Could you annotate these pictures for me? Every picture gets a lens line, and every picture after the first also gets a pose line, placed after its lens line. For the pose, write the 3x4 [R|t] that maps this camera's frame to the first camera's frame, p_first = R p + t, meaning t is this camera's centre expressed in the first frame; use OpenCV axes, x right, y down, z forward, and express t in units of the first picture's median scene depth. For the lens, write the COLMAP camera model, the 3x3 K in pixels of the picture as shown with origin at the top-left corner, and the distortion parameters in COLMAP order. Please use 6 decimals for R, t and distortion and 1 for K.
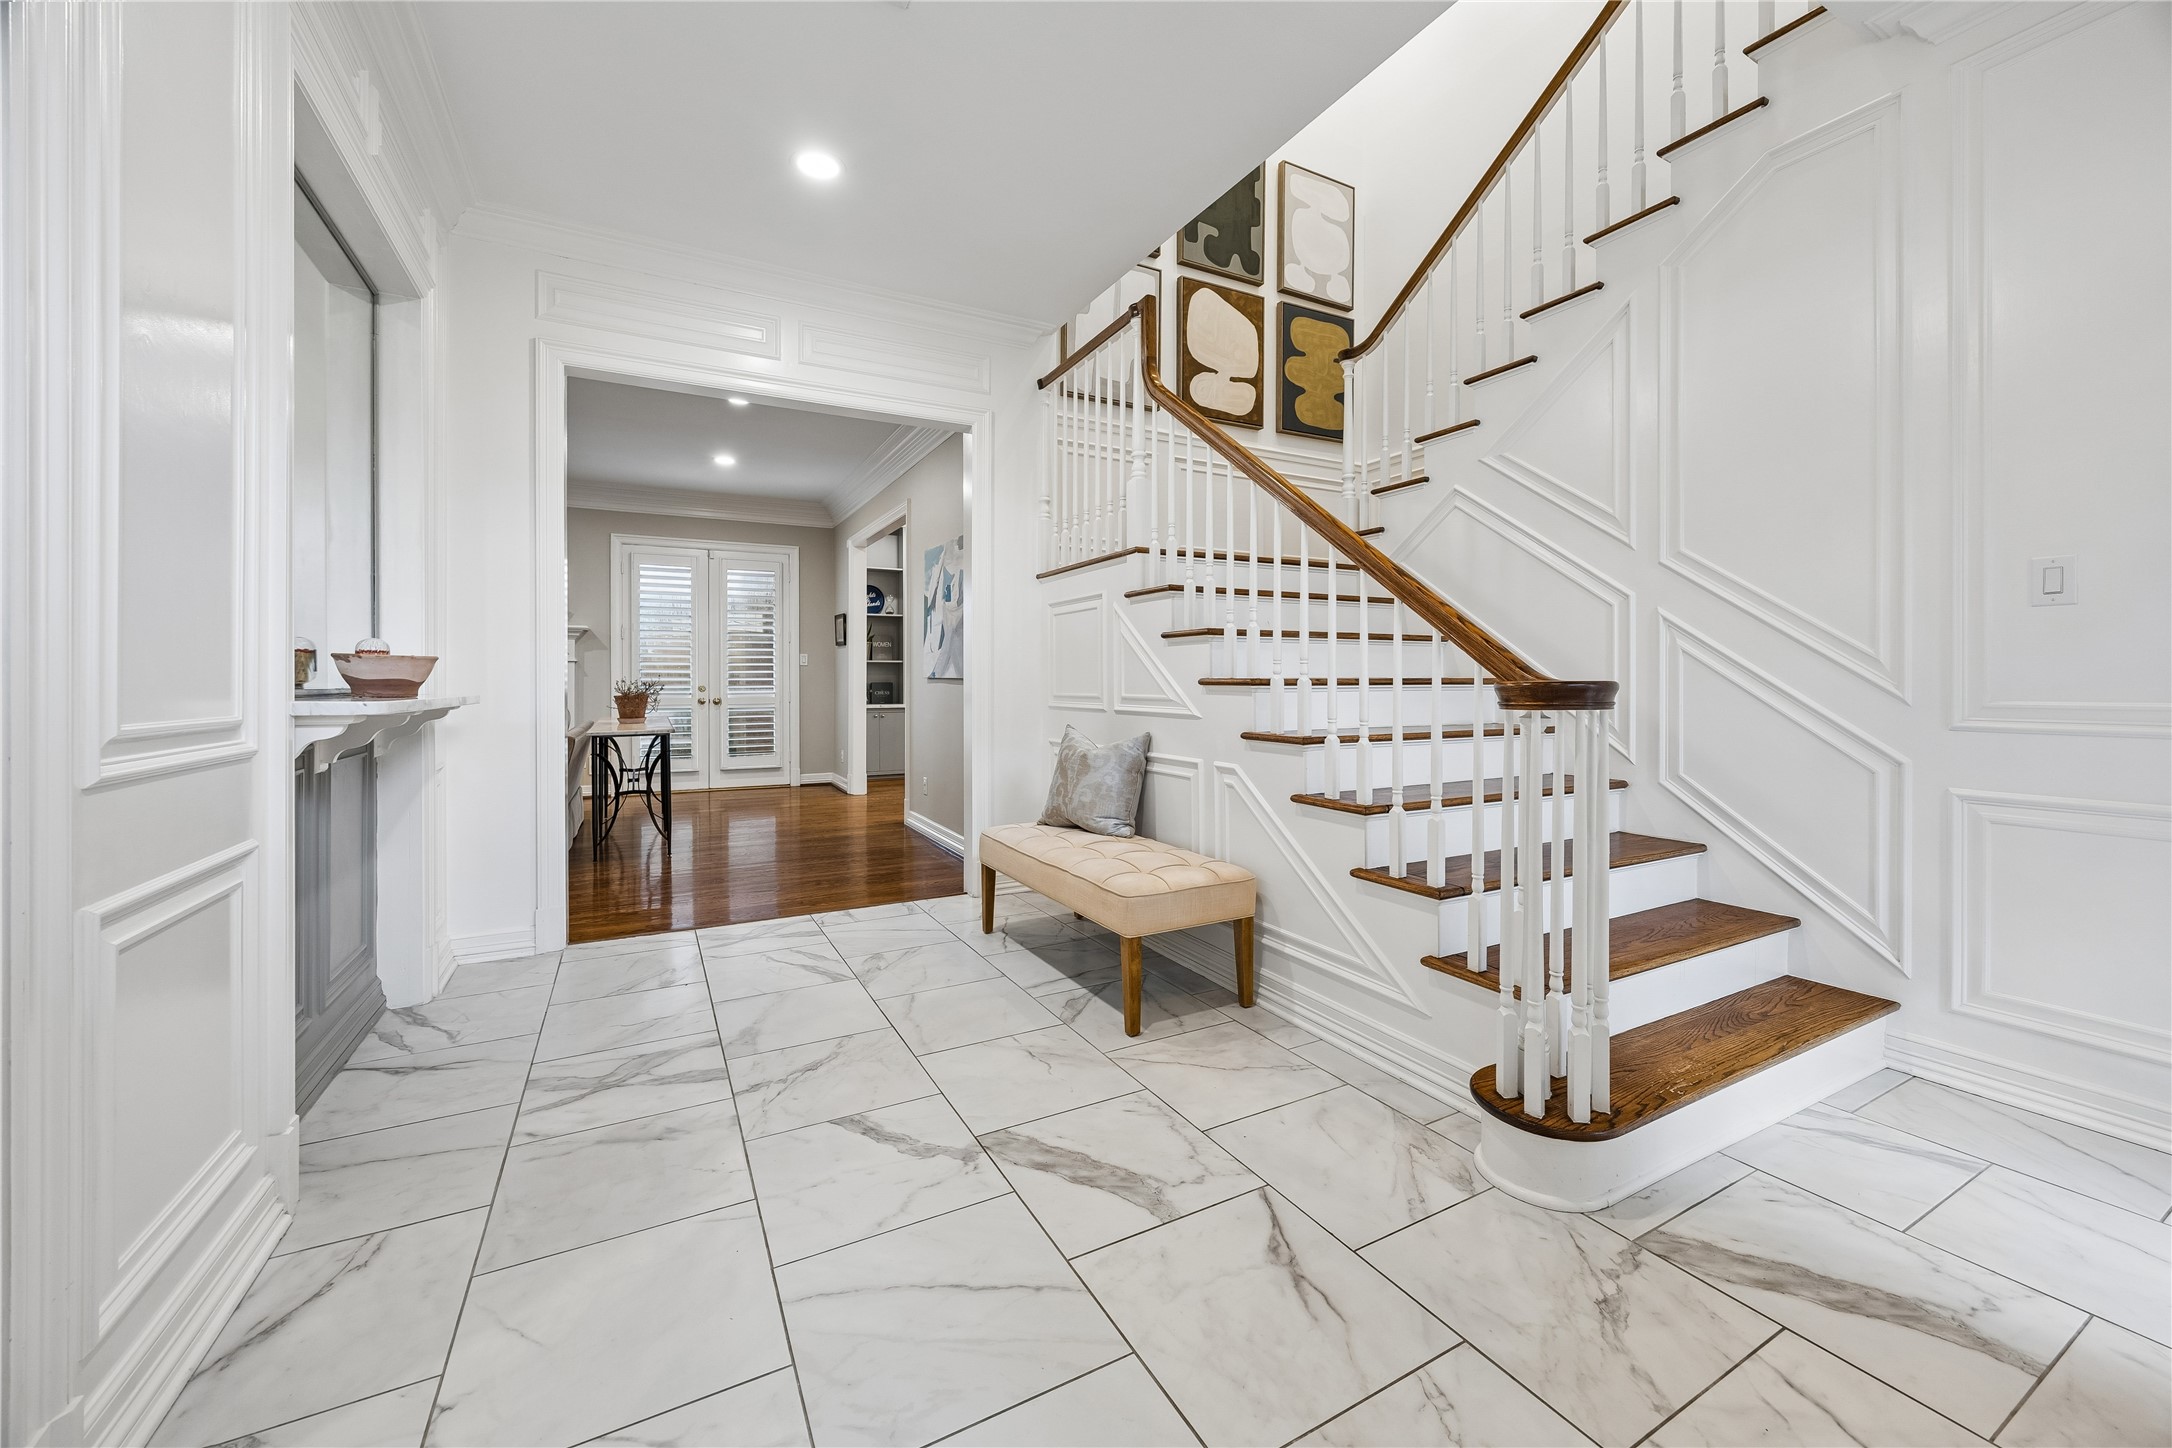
lens RADIAL K [[823.5, 0, 1100.9], [0, 823.5, 688.5], [0, 0, 1]] dist [-0.005778, 0.000155]
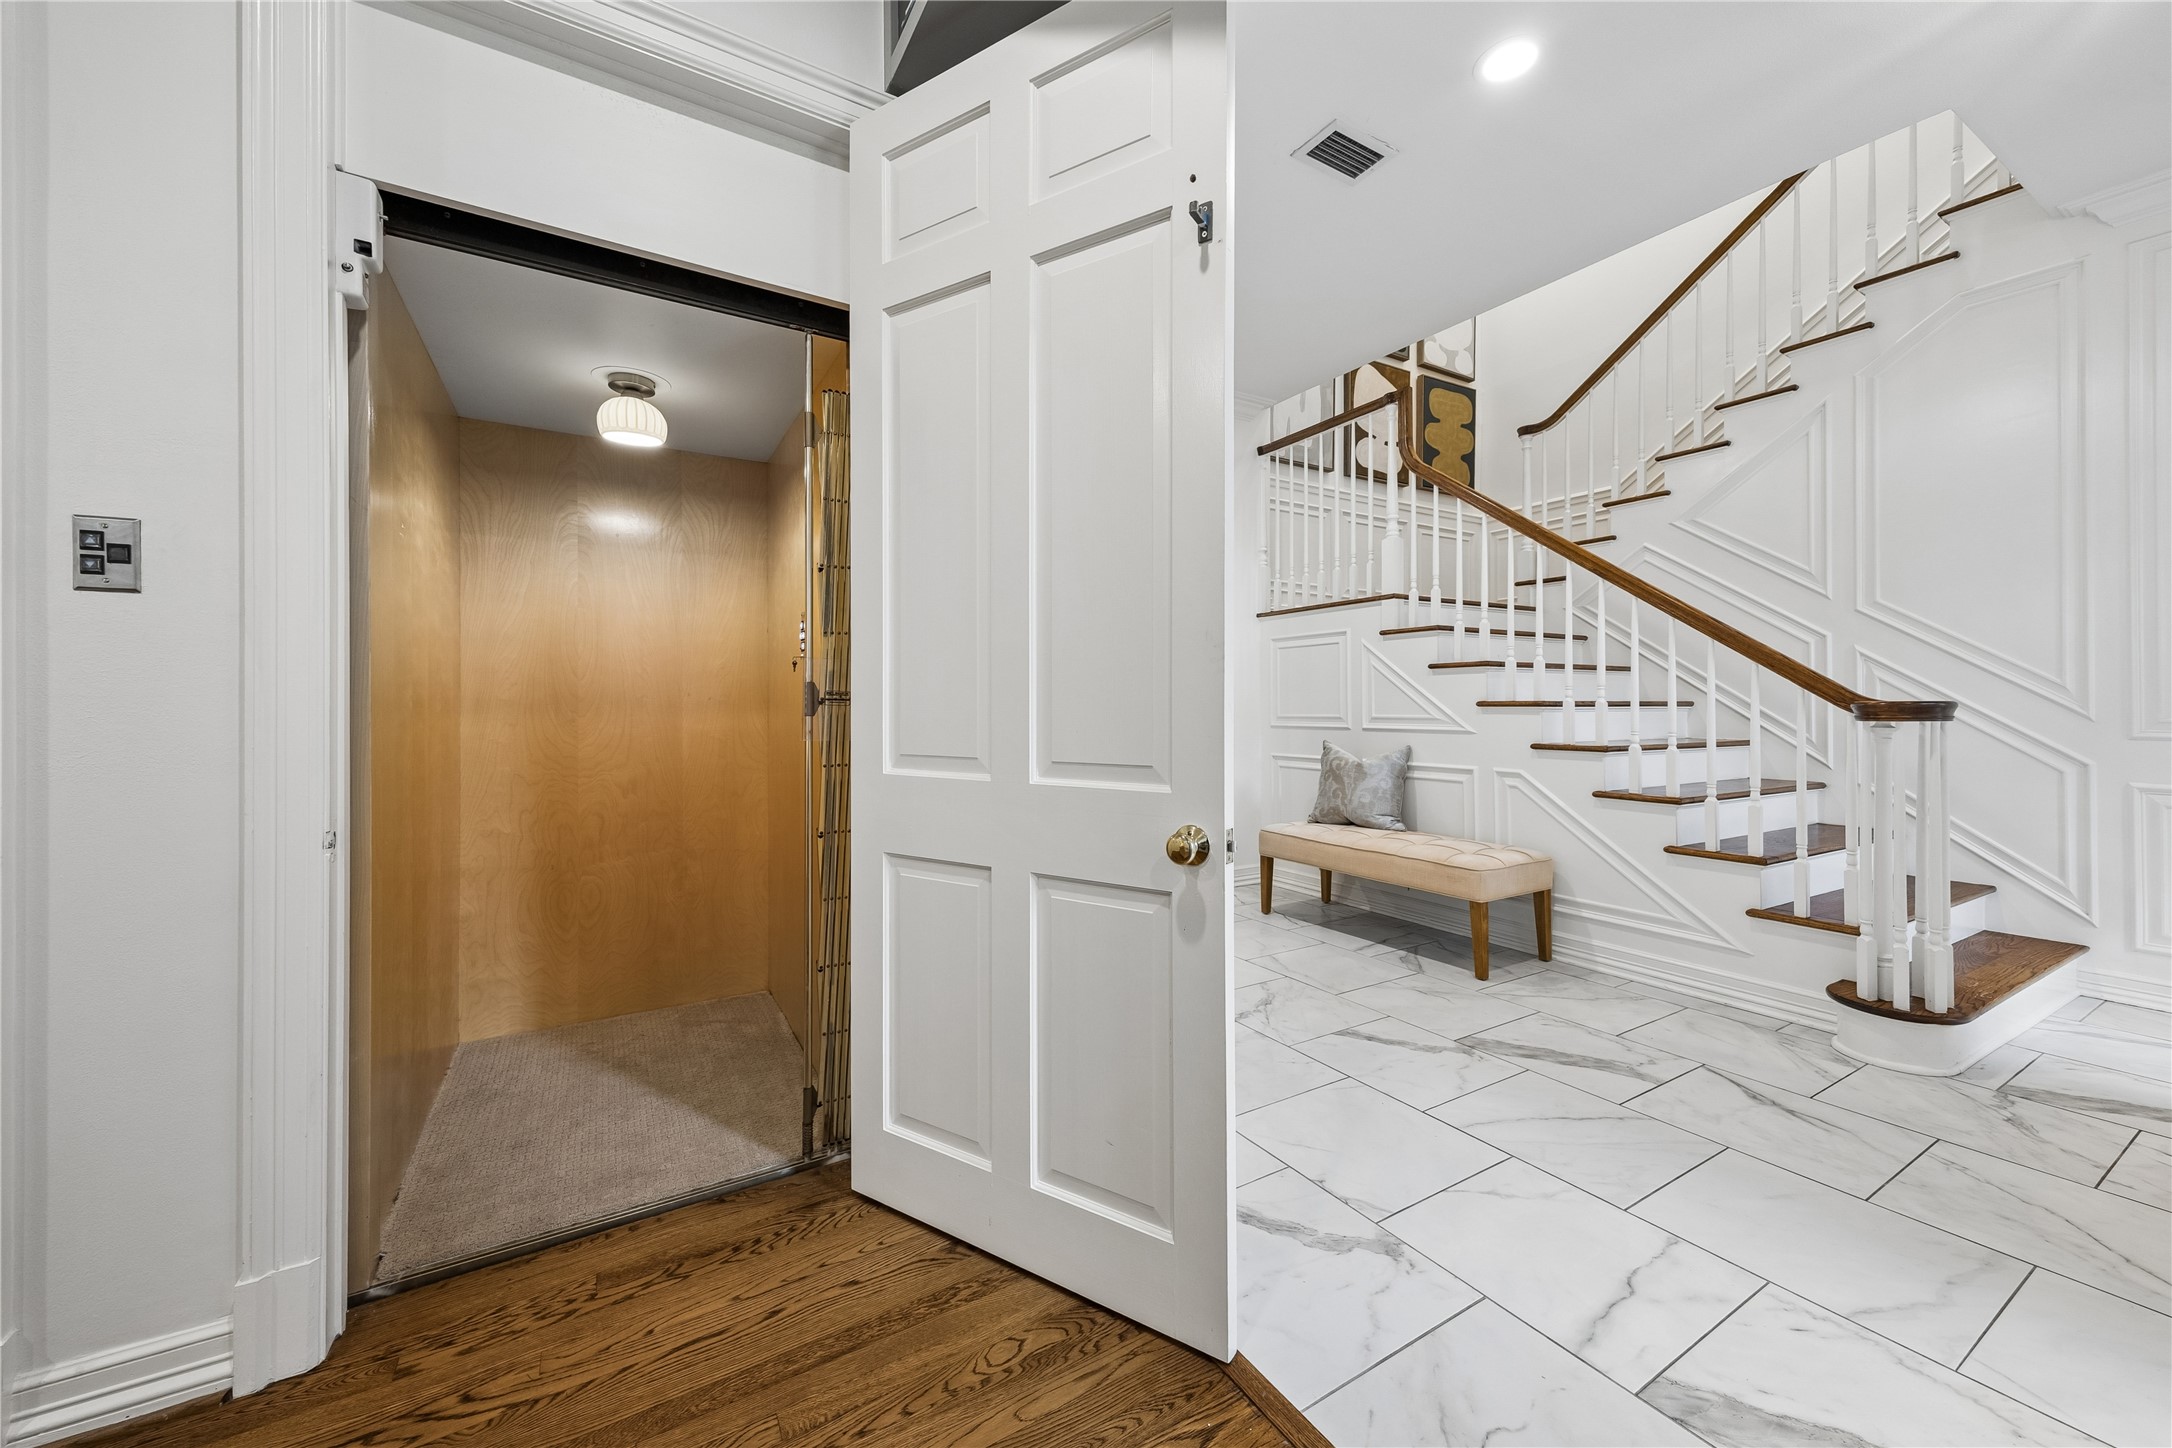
lens RADIAL K [[811.5, 0, 1097.3], [0, 811.5, 703.1], [0, 0, 1]] dist [0.039261, -0.009272]
pose [[0.998539, 0.000101, 0.054044, -0.625725], [0.000616, 0.999912, -0.013233, 0.007986], [-0.054041, 0.013247, 0.998451, -0.246928]]
